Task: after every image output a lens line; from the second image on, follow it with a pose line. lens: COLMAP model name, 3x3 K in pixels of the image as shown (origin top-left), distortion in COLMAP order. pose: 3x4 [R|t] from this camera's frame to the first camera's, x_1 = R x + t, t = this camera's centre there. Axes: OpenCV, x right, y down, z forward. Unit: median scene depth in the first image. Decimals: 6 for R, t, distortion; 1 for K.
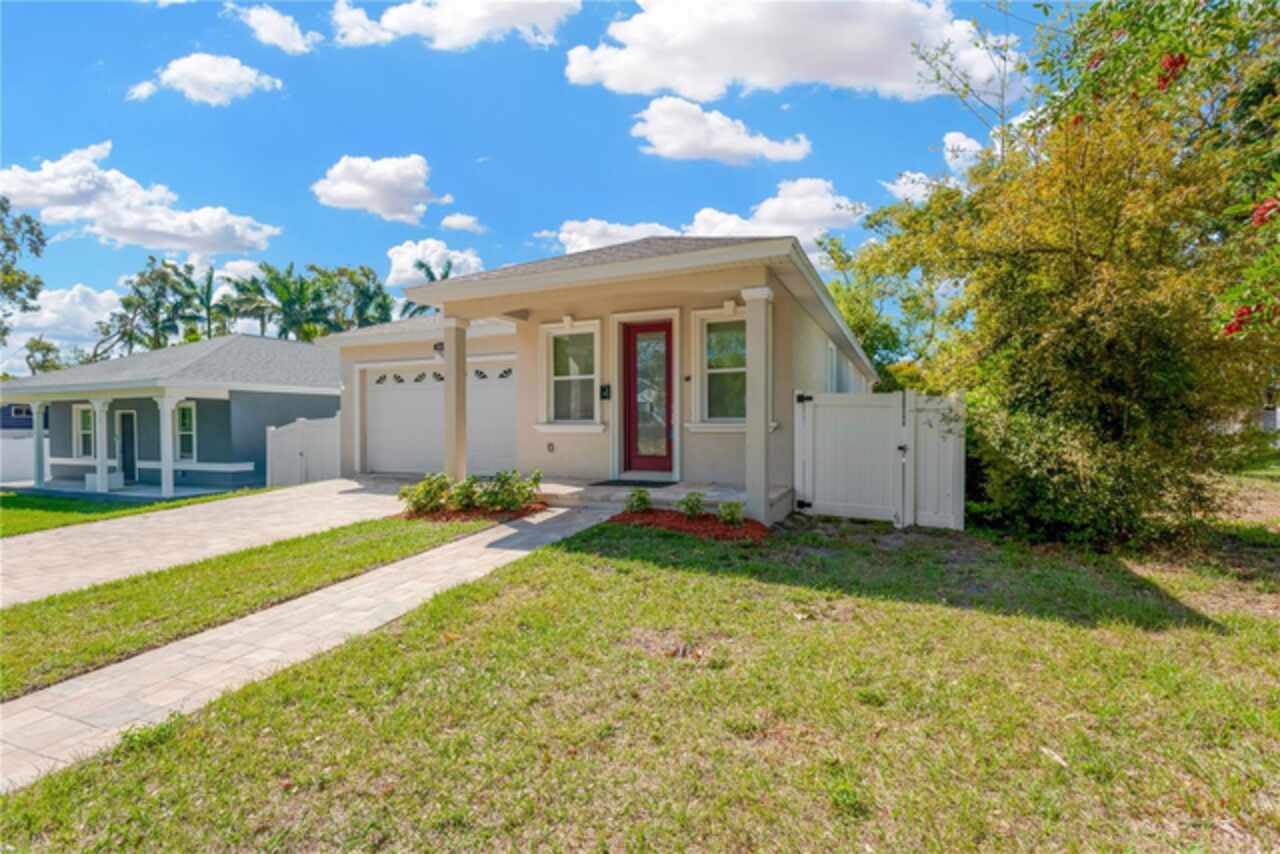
lens RADIAL K [[593.0, 0, 640.9], [0, 593.0, 425.7], [0, 0, 1]] dist [0.014952, -0.000014]
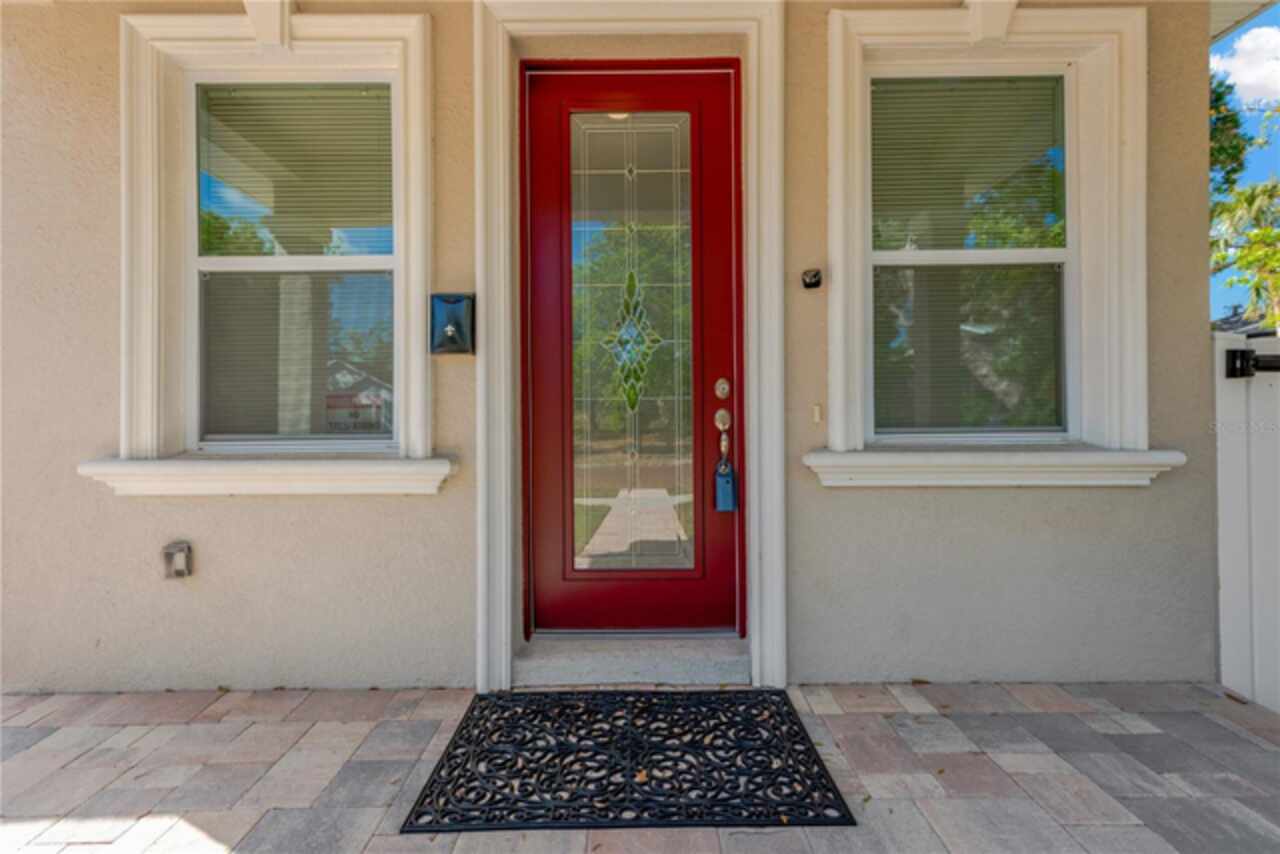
lens RADIAL K [[593.0, 0, 636.3], [0, 593.0, 432.9], [0, 0, 1]] dist [0.014952, -0.000014]
pose [[0.910454, 0.002372, 0.413604, -0.089672], [0.003977, 0.999887, -0.014487, -0.008997], [-0.413592, 0.014835, 0.910342, 0.743096]]
